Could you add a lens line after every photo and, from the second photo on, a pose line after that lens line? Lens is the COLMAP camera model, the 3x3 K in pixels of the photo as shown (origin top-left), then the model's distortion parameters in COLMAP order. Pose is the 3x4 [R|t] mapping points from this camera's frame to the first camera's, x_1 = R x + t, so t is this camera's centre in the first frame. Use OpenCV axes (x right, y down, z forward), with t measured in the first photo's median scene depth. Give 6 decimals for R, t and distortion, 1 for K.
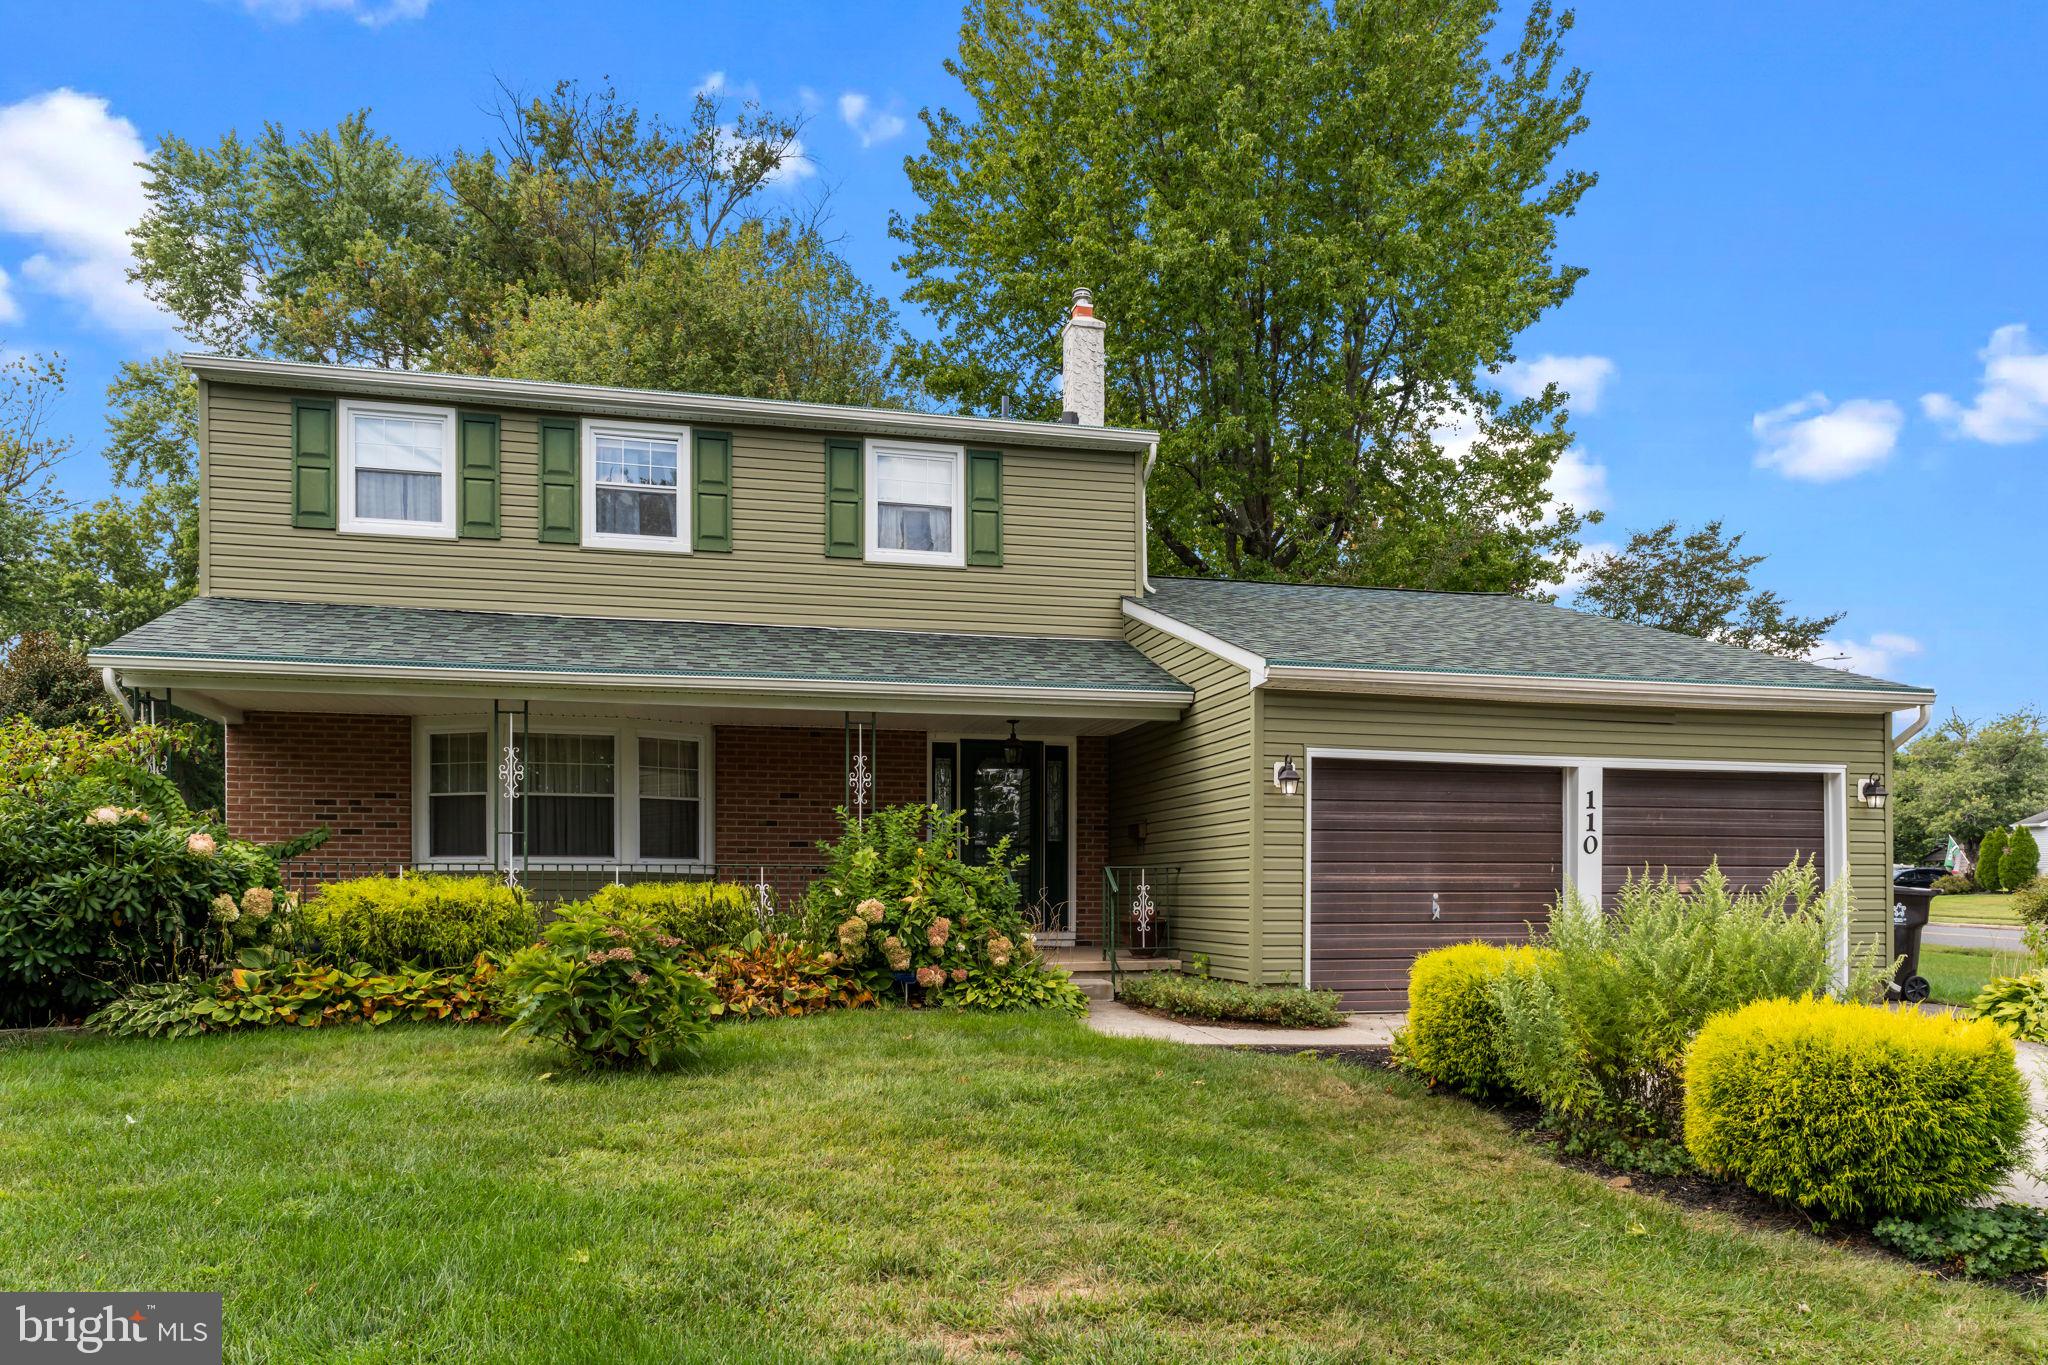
lens RADIAL K [[1137.3, 0, 1030.4], [0, 1137.3, 650.5], [0, 0, 1]] dist [0.002051, 0.000715]
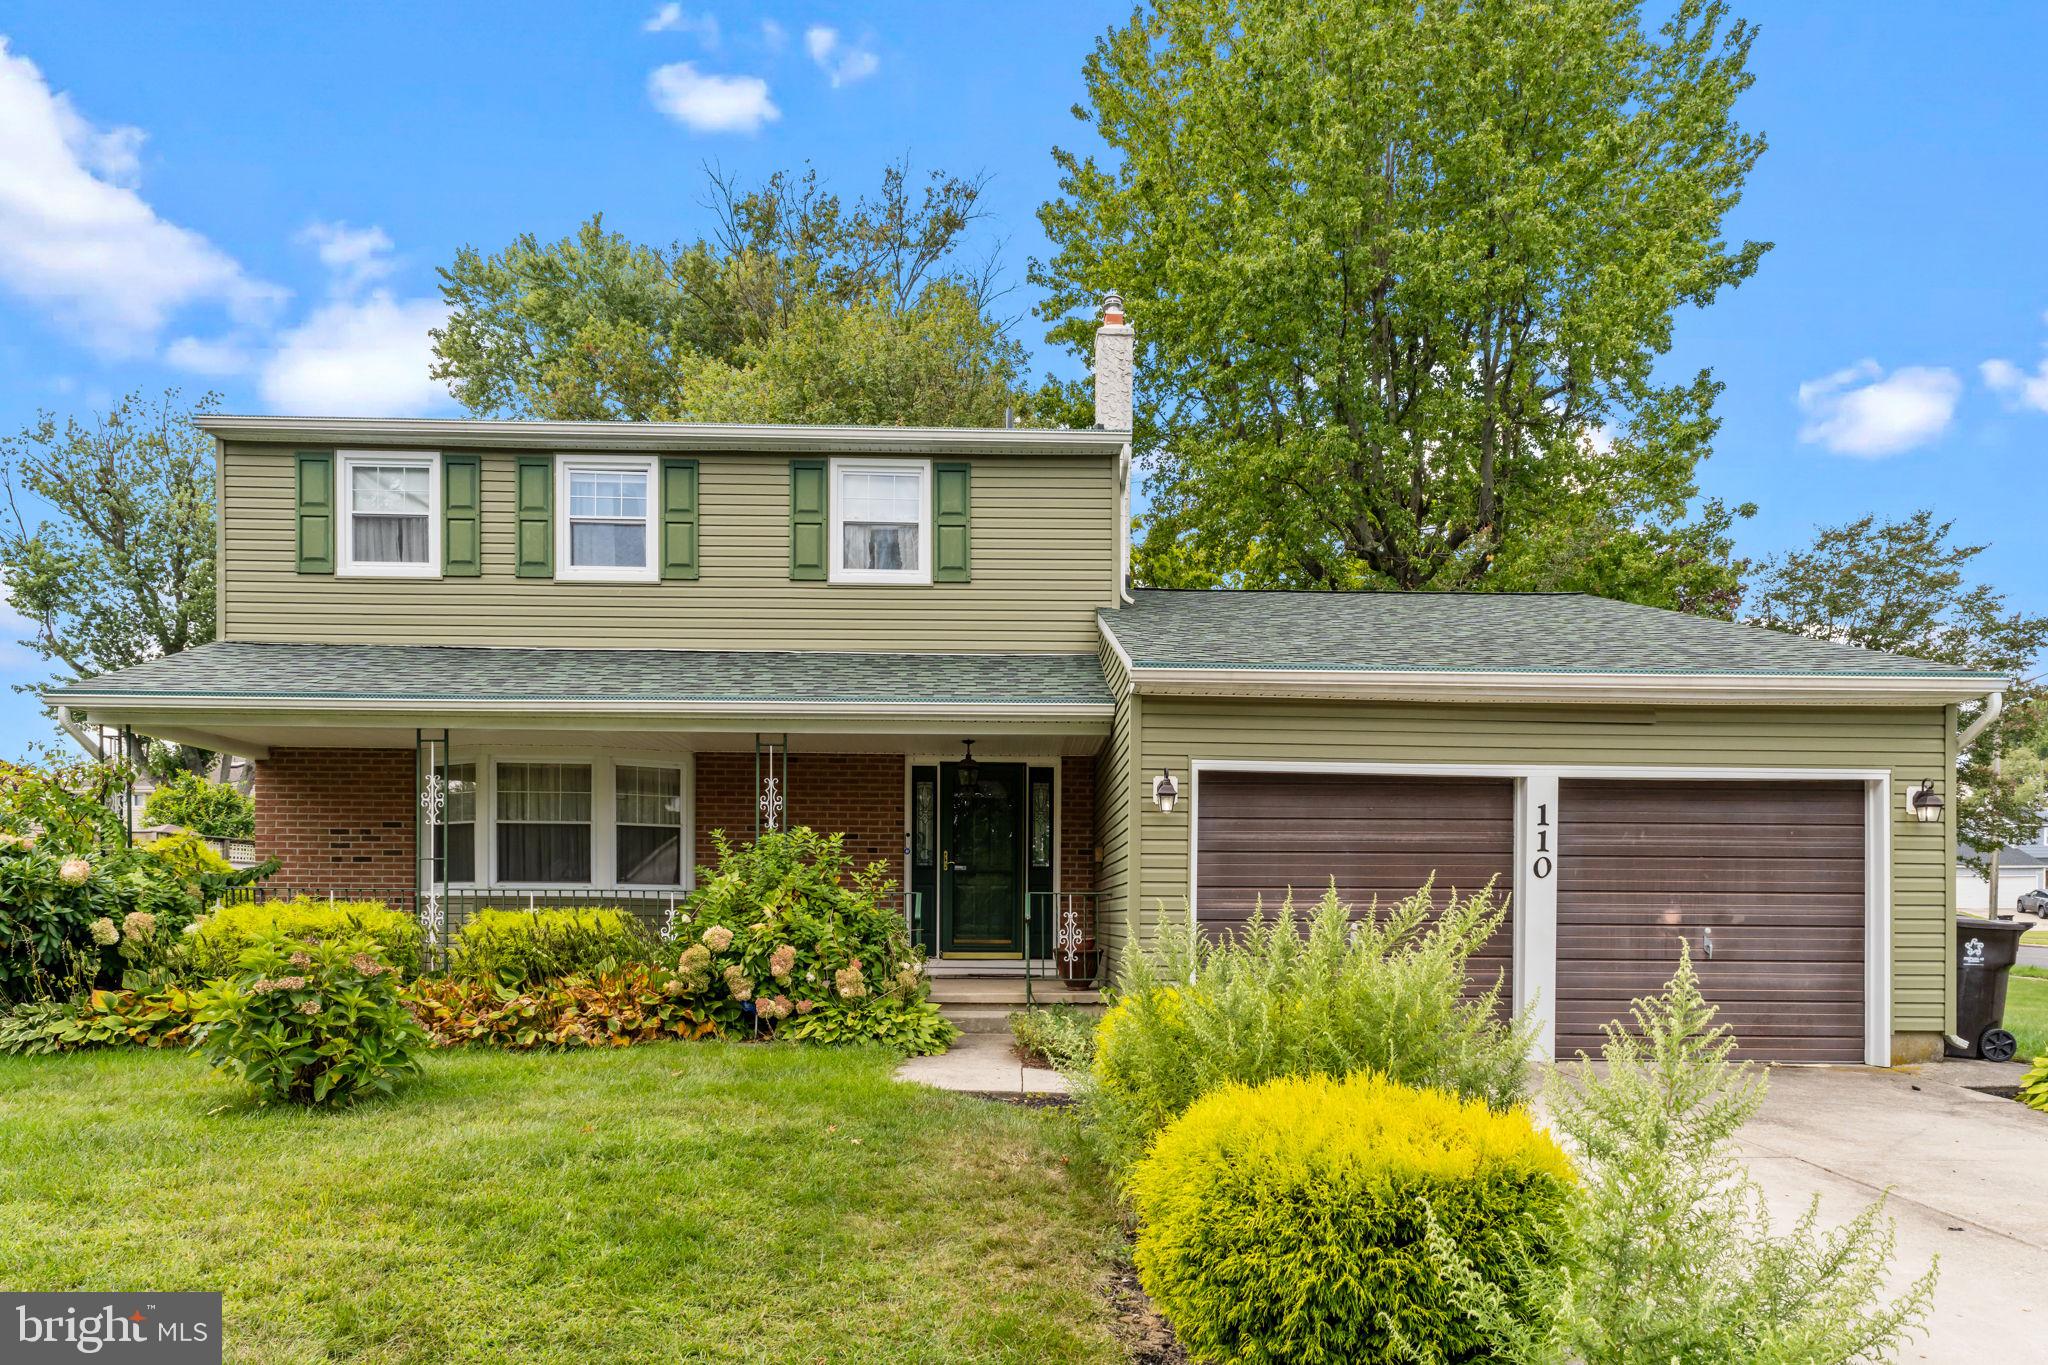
lens RADIAL K [[1099.5, 0, 1023.9], [0, 1099.5, 709.1], [0, 0, 1]] dist [0.006949, 0.000369]
pose [[0.985847, -0.026277, -0.165577, 0.180282], [0.029885, 0.999366, 0.019334, 0.017881], [0.164964, -0.024009, 0.986007, 0.091081]]
